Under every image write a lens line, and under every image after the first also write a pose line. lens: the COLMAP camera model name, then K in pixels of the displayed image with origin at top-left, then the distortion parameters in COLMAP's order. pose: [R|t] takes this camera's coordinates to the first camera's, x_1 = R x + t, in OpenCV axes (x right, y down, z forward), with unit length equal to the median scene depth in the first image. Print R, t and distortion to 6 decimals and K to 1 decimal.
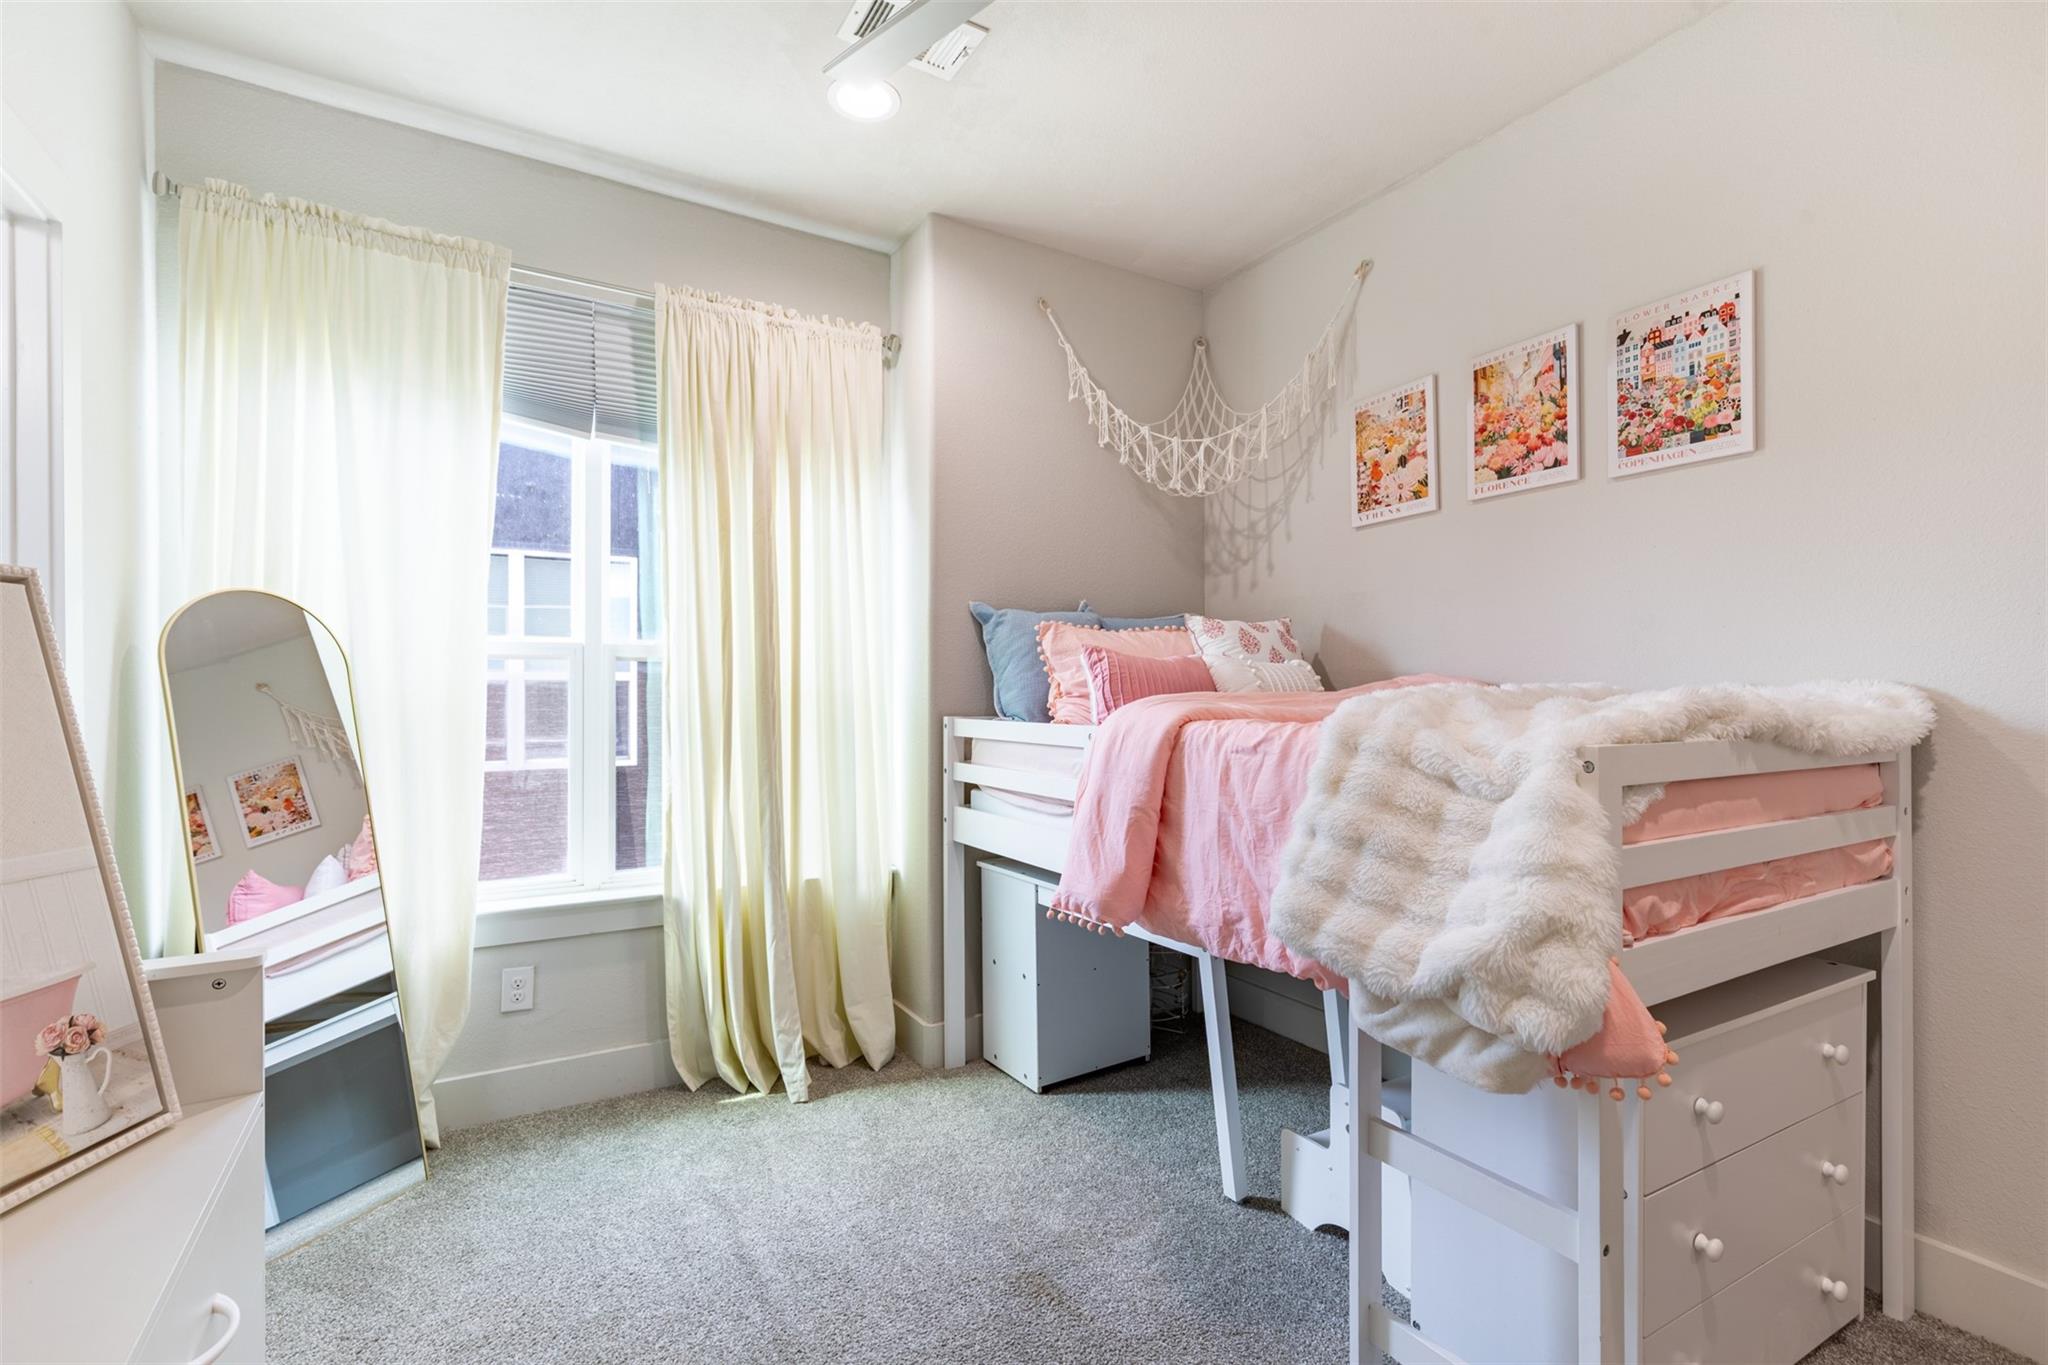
lens RADIAL K [[913.1, 0, 1021.0], [0, 913.1, 691.2], [0, 0, 1]] dist [0.005121, -0.000274]
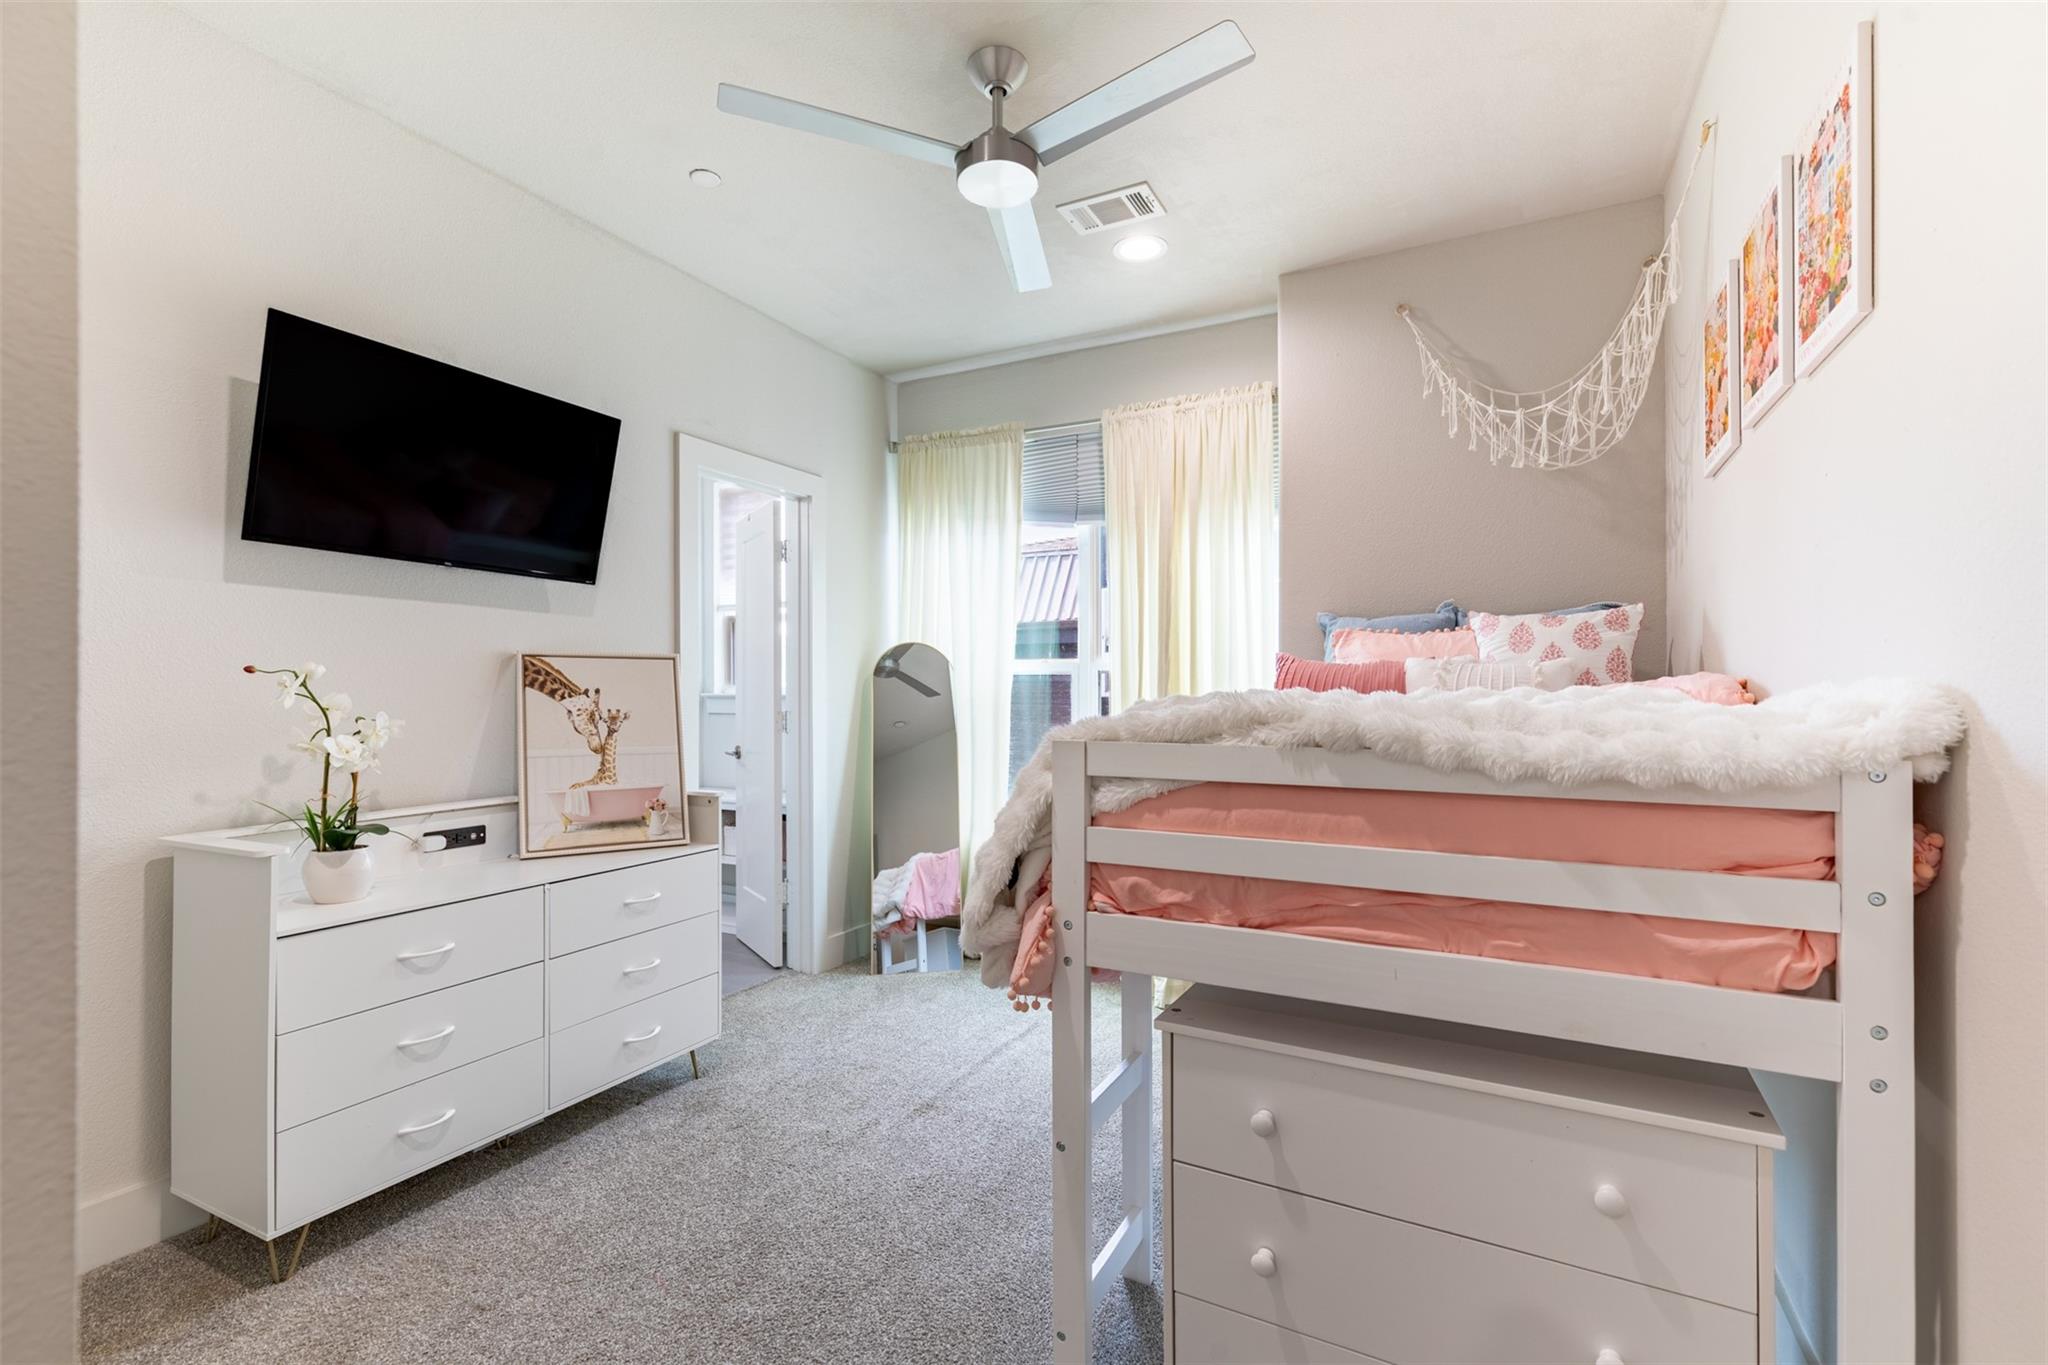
lens RADIAL K [[913.1, 0, 1021.0], [0, 913.1, 691.2], [0, 0, 1]] dist [0.005121, -0.000274]
pose [[0.528031, -0.001393, -0.849224, 0.896008], [-0.000710, 0.999998, -0.002083, -0.002412], [0.849225, 0.001703, 0.528029, 0.160517]]
